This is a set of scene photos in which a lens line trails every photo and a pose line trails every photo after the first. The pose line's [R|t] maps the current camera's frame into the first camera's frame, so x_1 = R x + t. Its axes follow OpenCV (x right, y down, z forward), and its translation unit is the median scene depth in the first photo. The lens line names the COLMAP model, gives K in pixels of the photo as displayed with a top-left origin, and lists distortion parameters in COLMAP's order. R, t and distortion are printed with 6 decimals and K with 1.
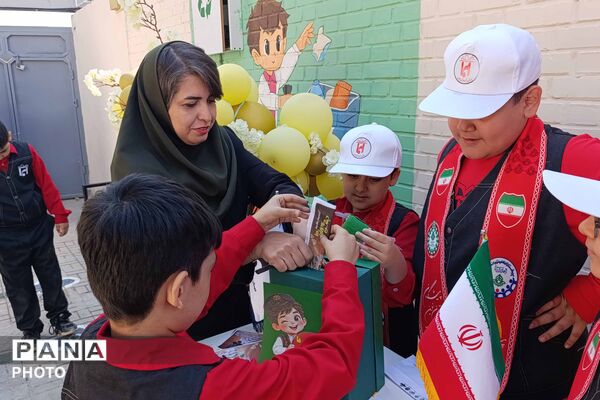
lens RADIAL K [[500.4, 0, 302.3], [0, 500.4, 200.4], [0, 0, 1]] dist [0.002237, -0.005294]
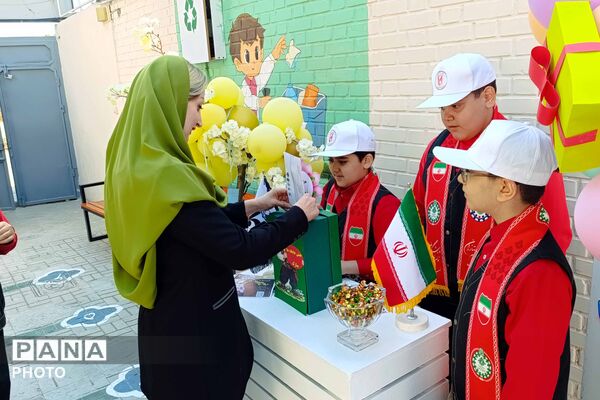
lens RADIAL K [[506.8, 0, 306.0], [0, 506.8, 201.6], [0, 0, 1]] dist [0.009885, -0.009441]
pose [[0.998233, -0.044334, 0.039561, 0.005081], [0.044043, 0.998996, 0.008185, 0.031005], [-0.039884, -0.006428, 0.999184, -0.201861]]
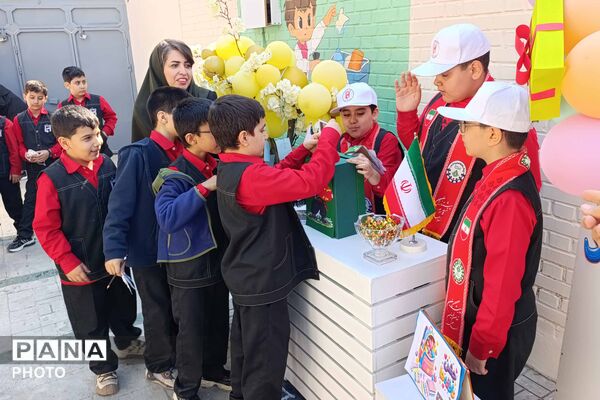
lens RADIAL K [[500.4, 0, 302.3], [0, 500.4, 200.4], [0, 0, 1]] dist [0.002237, -0.005294]
pose [[0.998219, 0.001555, -0.059638, 0.012100], [0.002841, 0.997286, 0.073565, 0.056872], [0.059590, -0.073603, 0.995506, -0.324365]]
